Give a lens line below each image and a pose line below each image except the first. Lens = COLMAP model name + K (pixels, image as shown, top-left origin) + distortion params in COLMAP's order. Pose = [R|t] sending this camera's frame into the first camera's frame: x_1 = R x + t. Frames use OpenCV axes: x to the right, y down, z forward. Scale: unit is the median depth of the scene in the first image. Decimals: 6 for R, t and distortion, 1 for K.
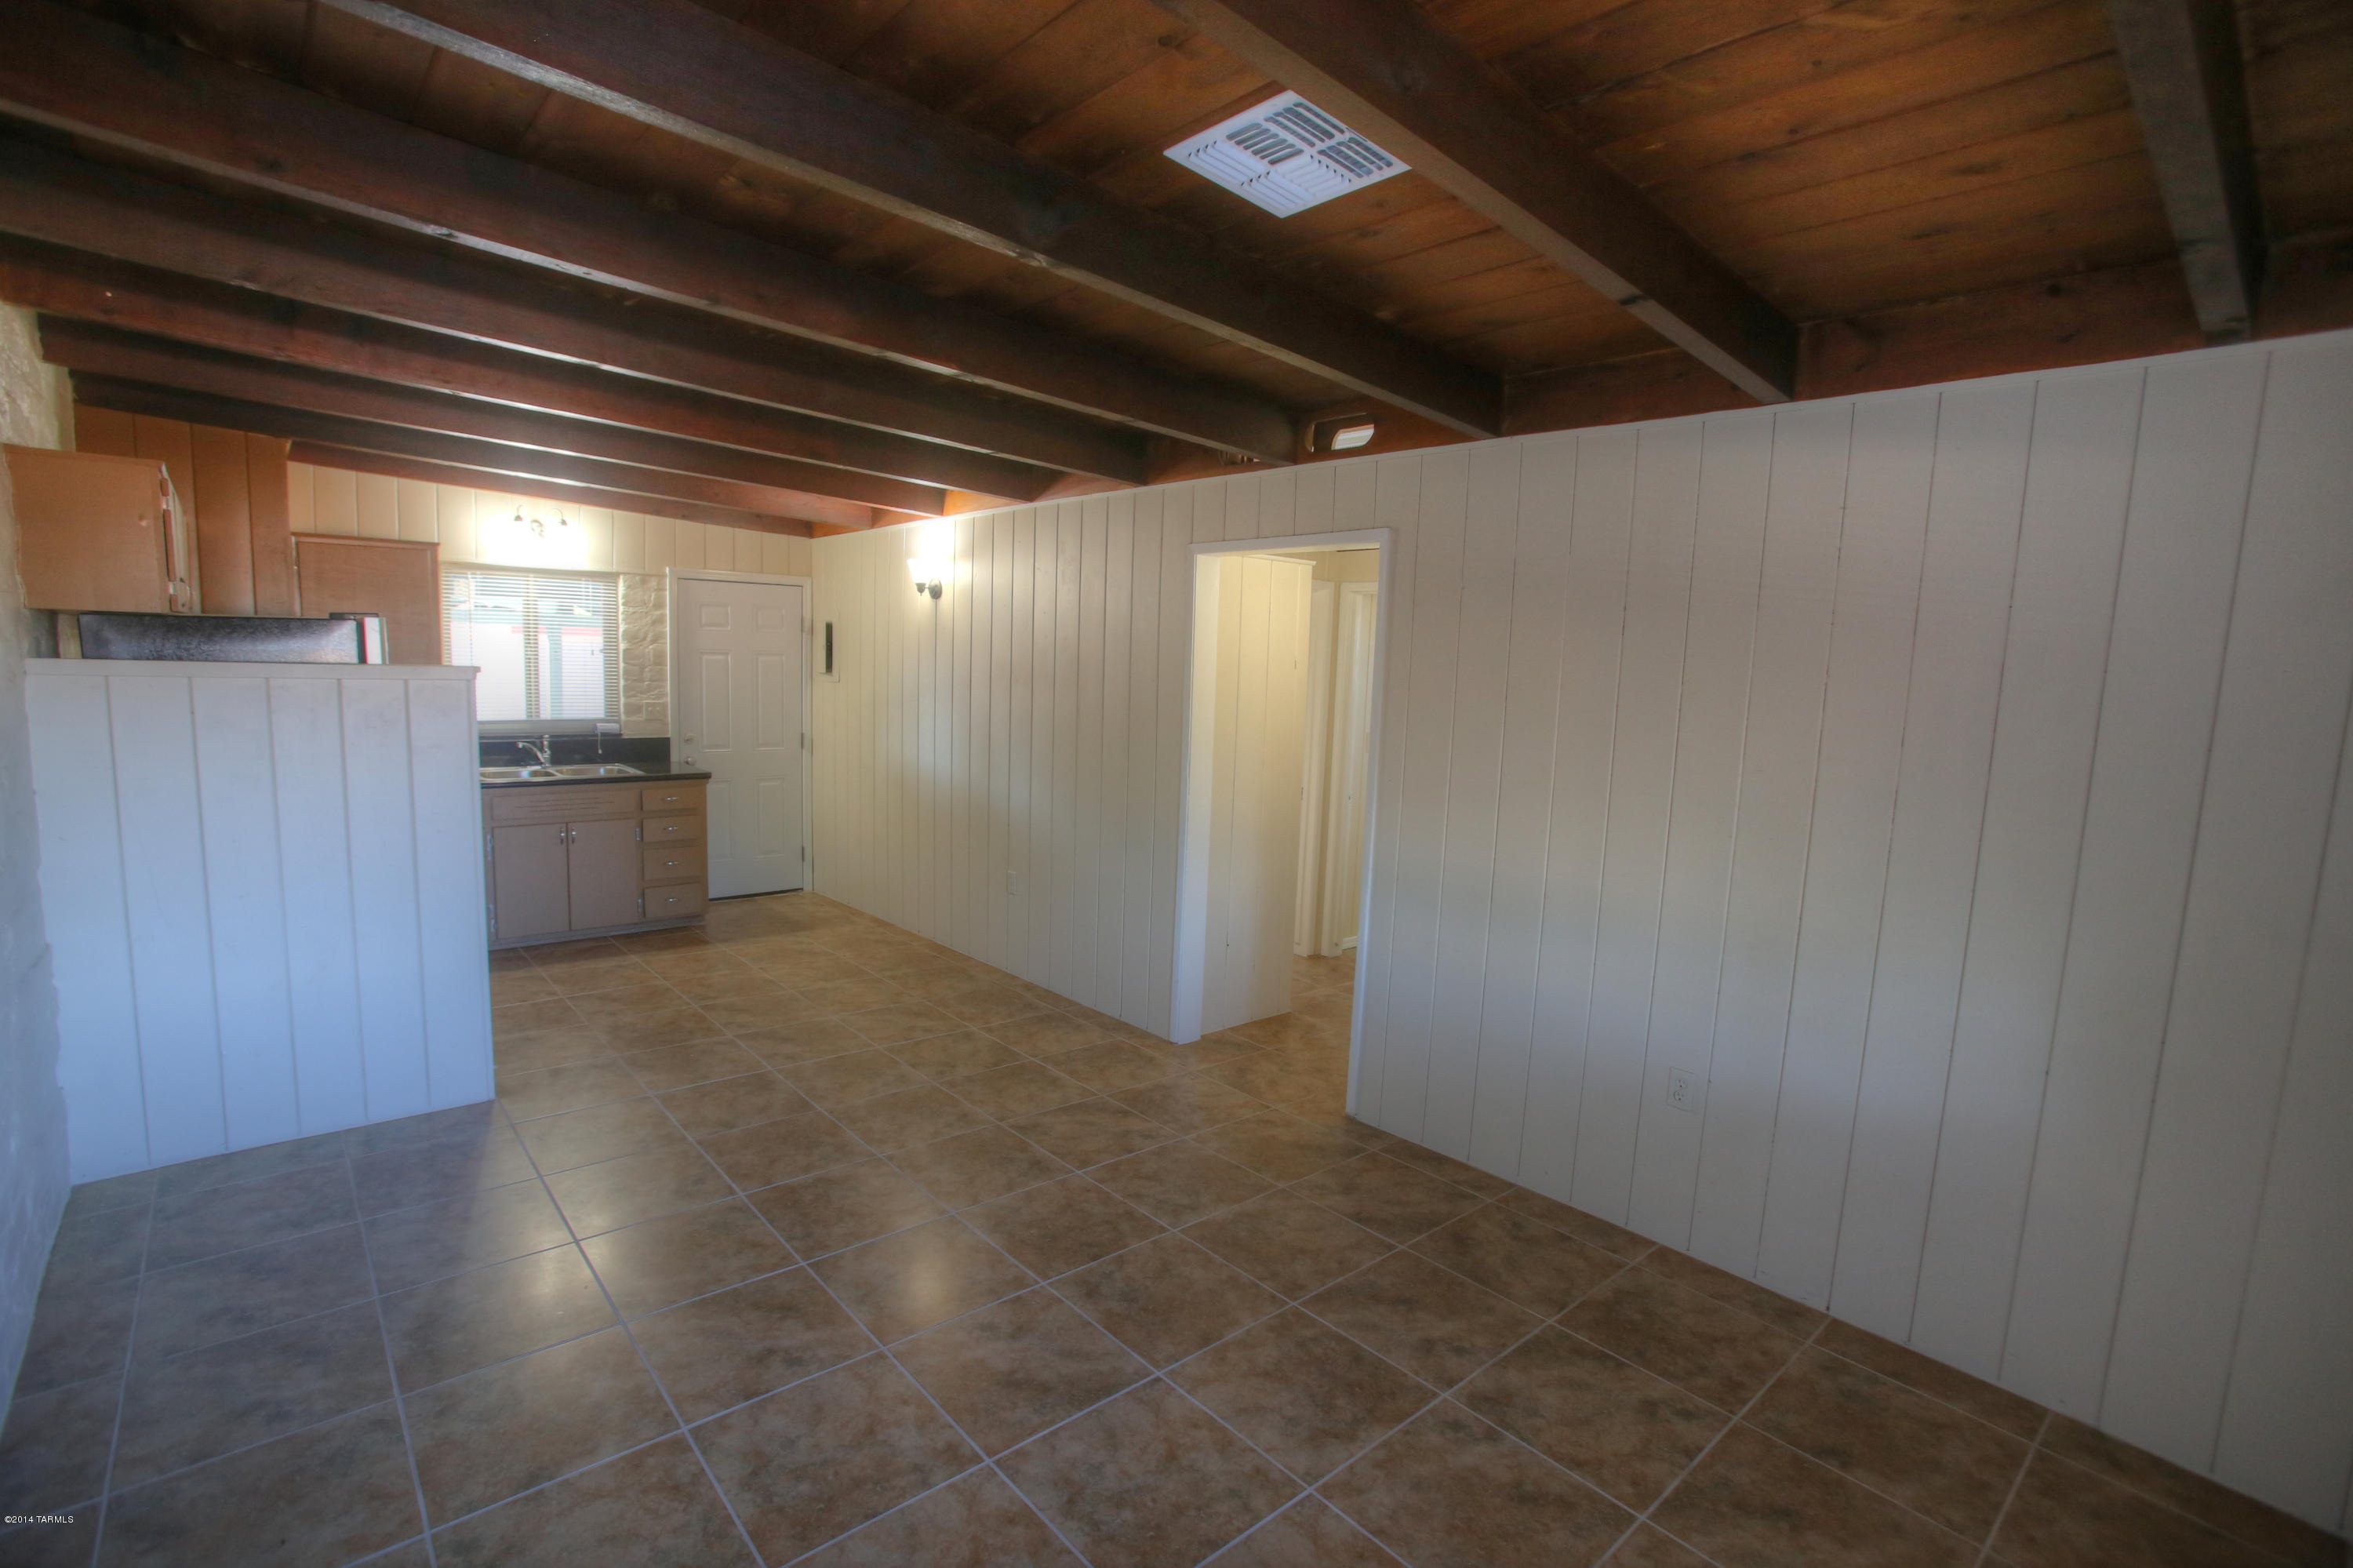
lens RADIAL K [[1095.2, 0, 1161.1], [0, 1095.2, 789.4], [0, 0, 1]] dist [-0.082029, 0.030264]
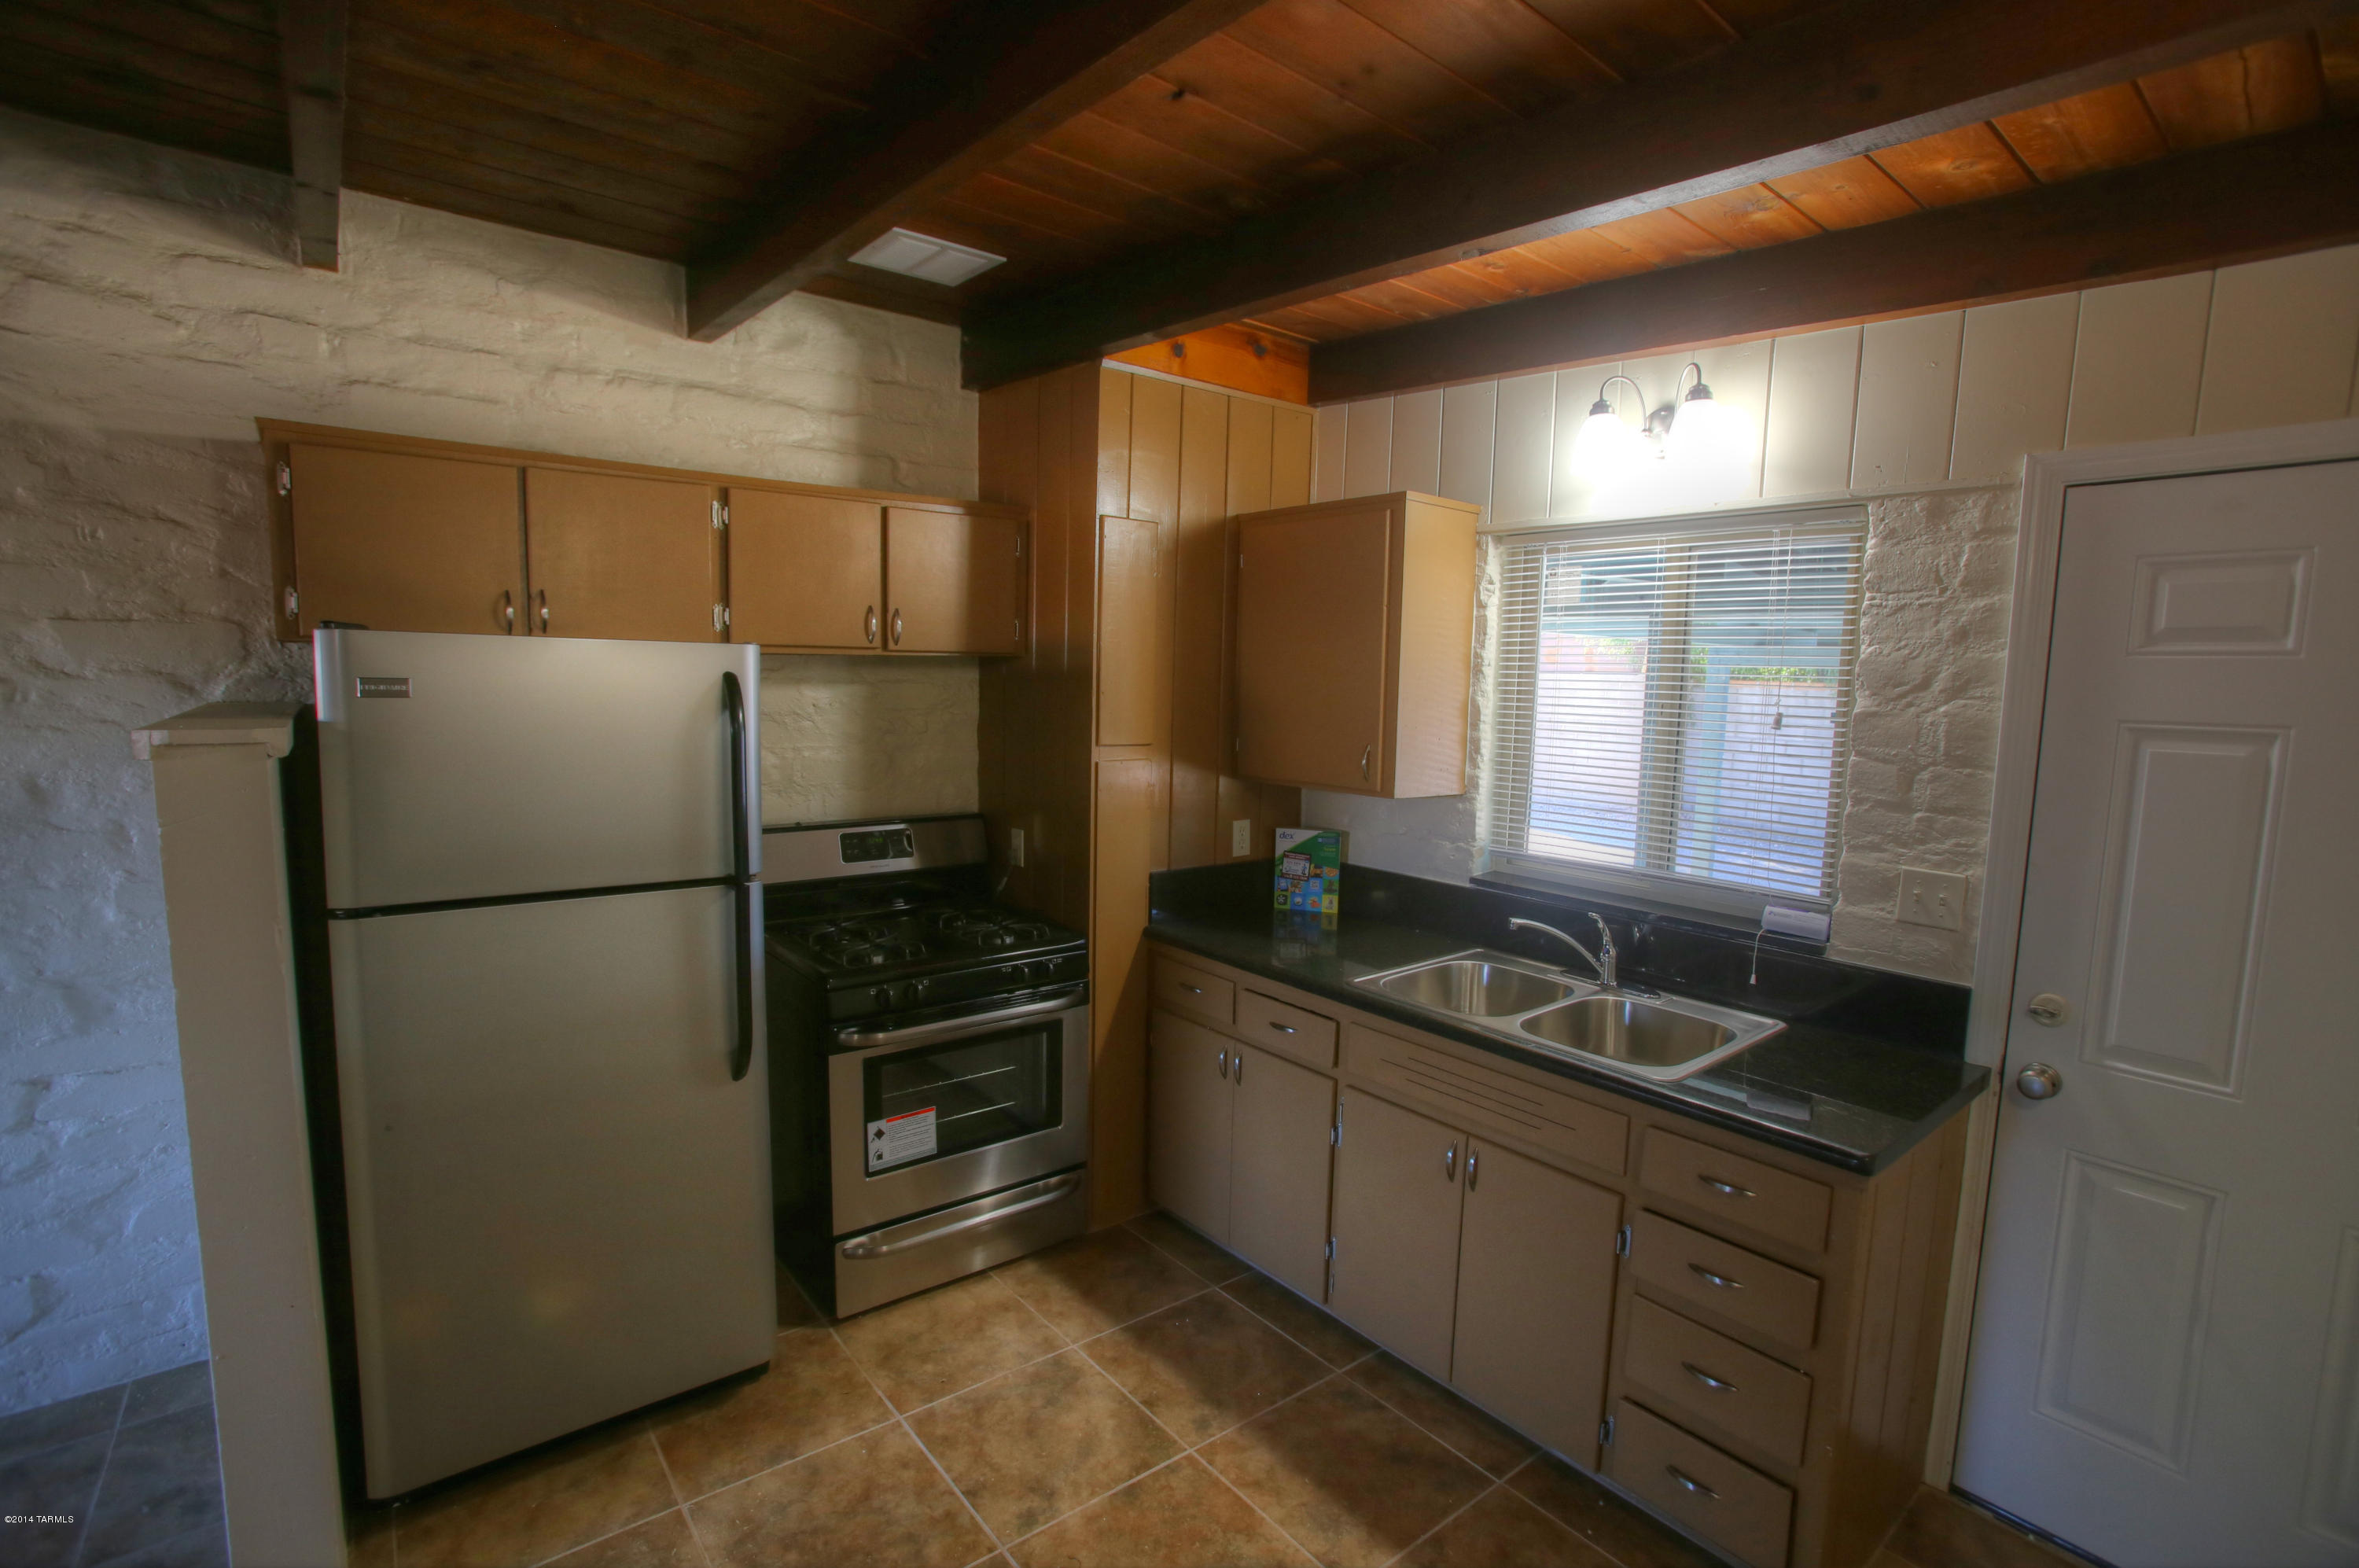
lens RADIAL K [[1097.9, 0, 1164.1], [0, 1097.9, 789.4], [0, 0, 1]] dist [-0.082029, 0.030264]
pose [[-0.060695, 0.066943, -0.995909, -0.147165], [-0.141063, 0.987159, 0.074952, -0.108912], [0.988138, 0.145035, -0.050472, 0.863797]]
